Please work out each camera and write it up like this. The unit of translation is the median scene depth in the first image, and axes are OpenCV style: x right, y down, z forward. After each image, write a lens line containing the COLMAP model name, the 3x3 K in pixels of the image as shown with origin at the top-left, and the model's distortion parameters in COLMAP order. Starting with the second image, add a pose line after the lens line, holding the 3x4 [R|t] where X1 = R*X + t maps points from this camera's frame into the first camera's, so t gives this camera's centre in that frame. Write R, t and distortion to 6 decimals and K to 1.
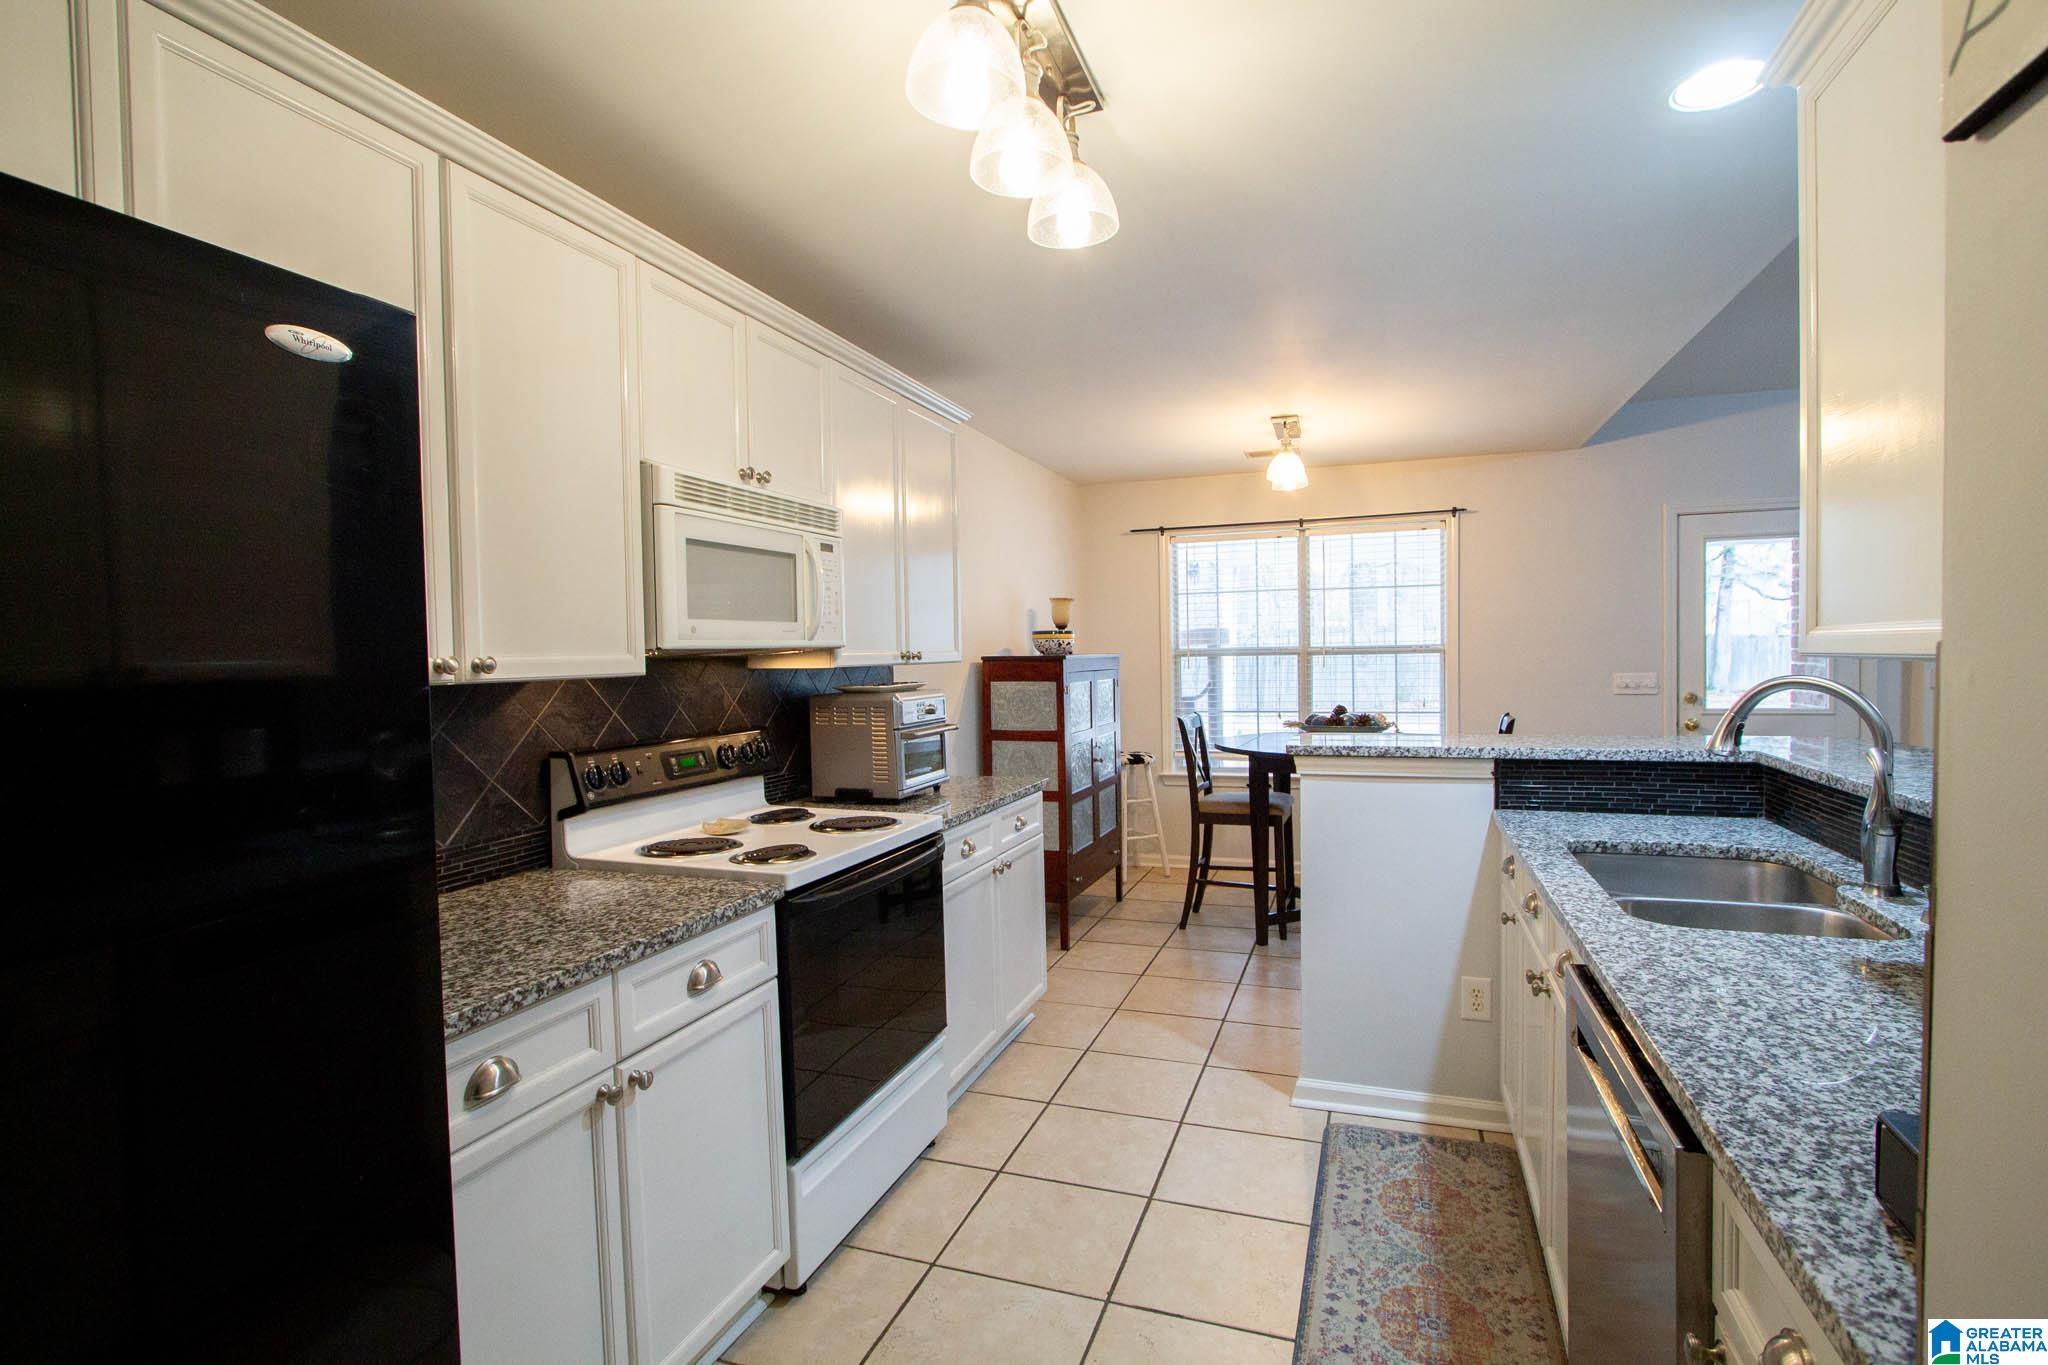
lens RADIAL K [[967.8, 0, 1023.5], [0, 967.8, 676.5], [0, 0, 1]] dist [-0.024810, 0.005792]
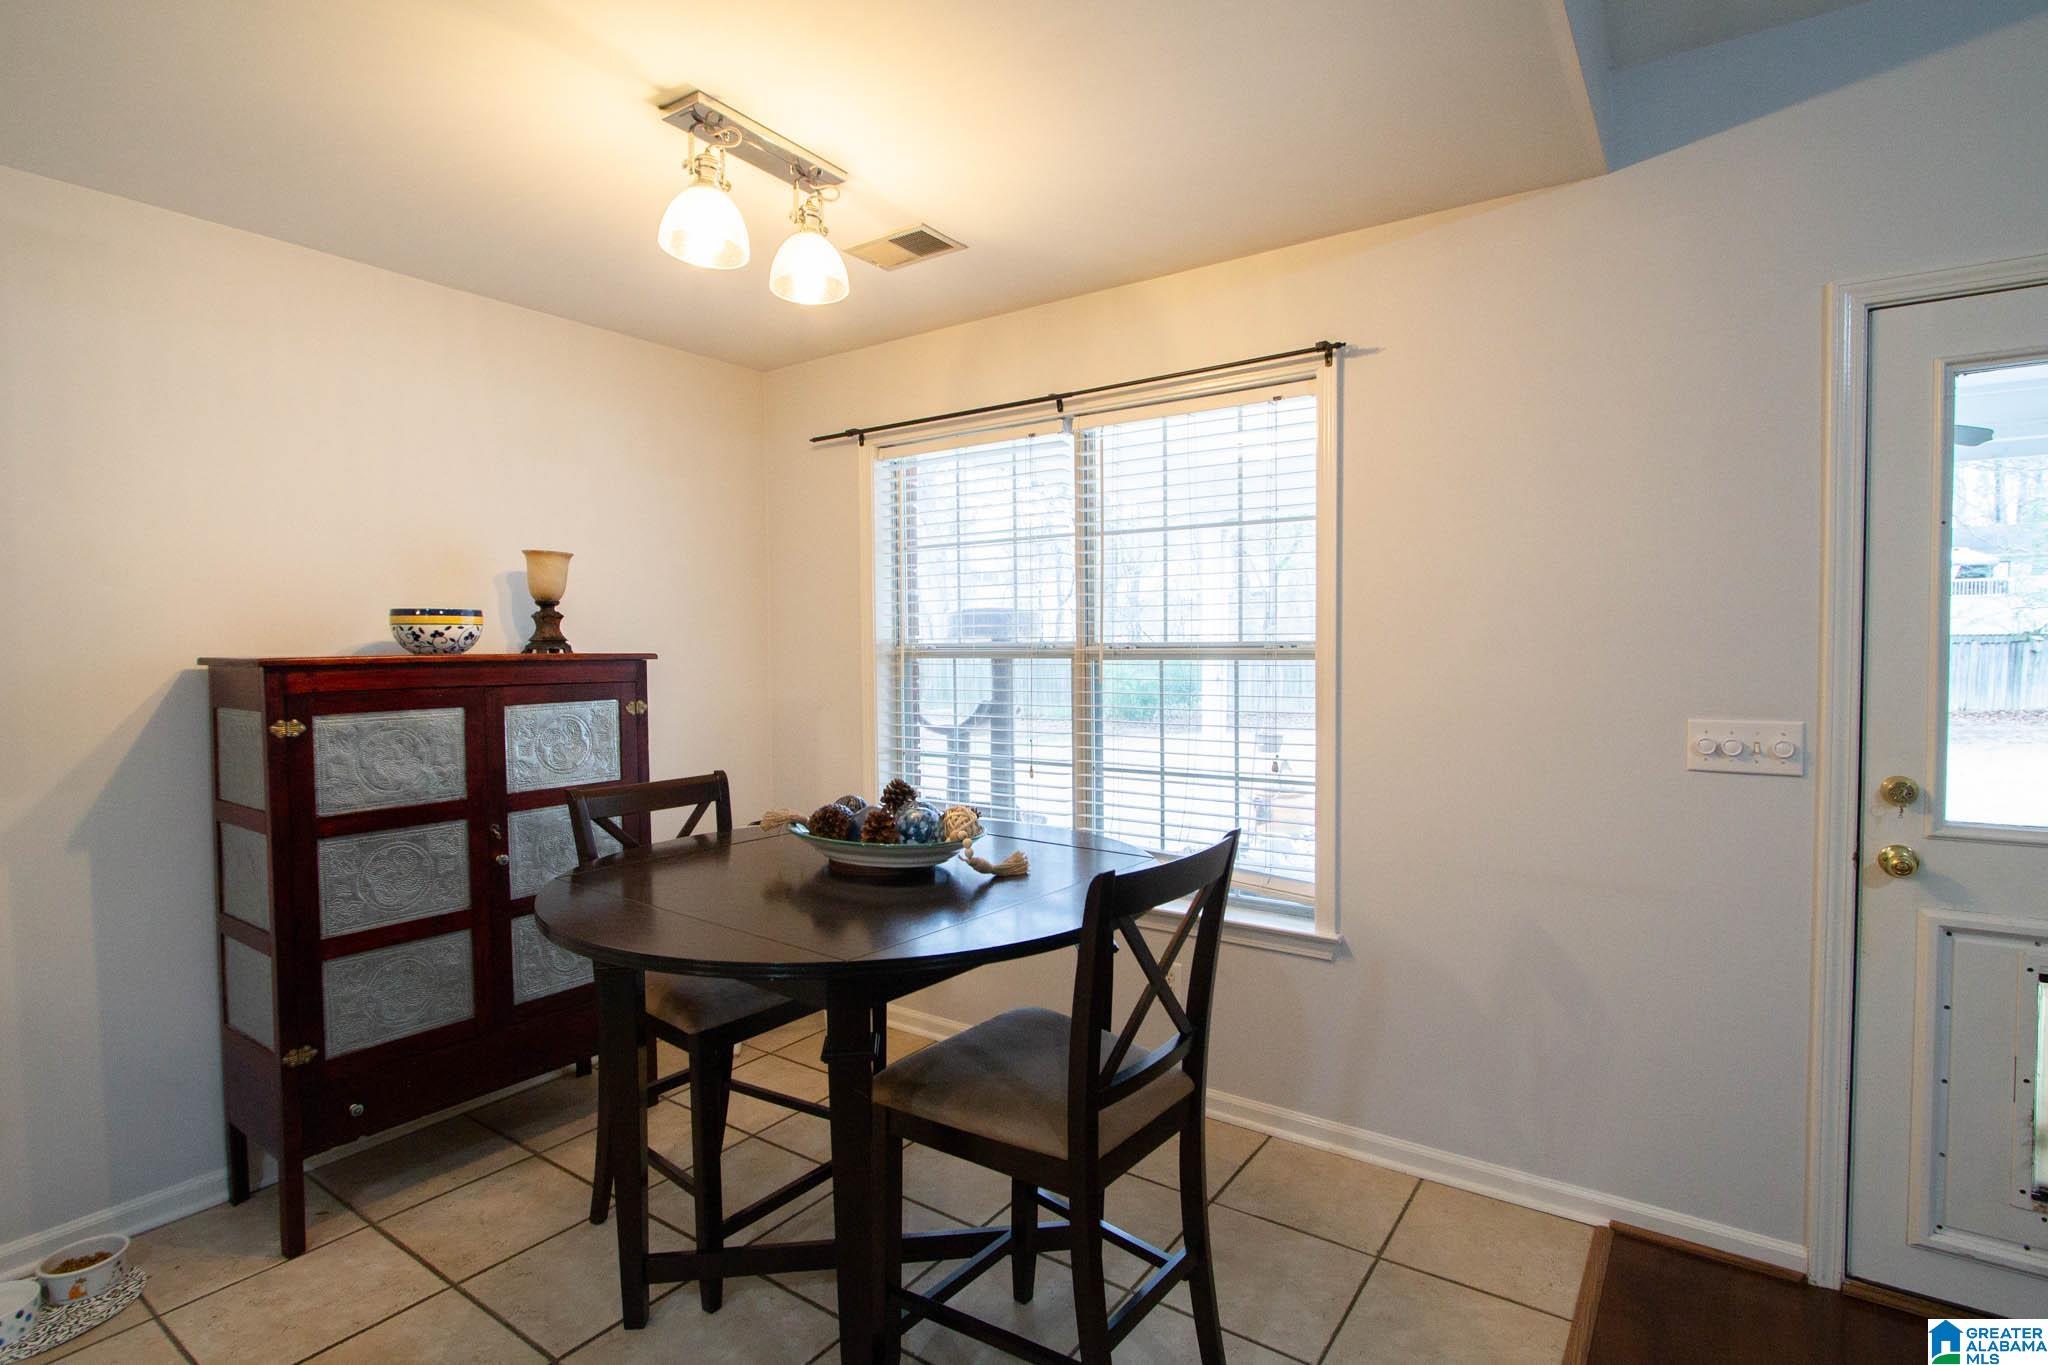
lens RADIAL K [[967.8, 0, 1069.8], [0, 967.8, 677.9], [0, 0, 1]] dist [-0.024810, 0.005792]
pose [[0.969283, 0.019508, -0.245172, 0.430002], [-0.016318, 0.999754, 0.015034, -0.020367], [0.245405, -0.010572, 0.969363, 0.506730]]
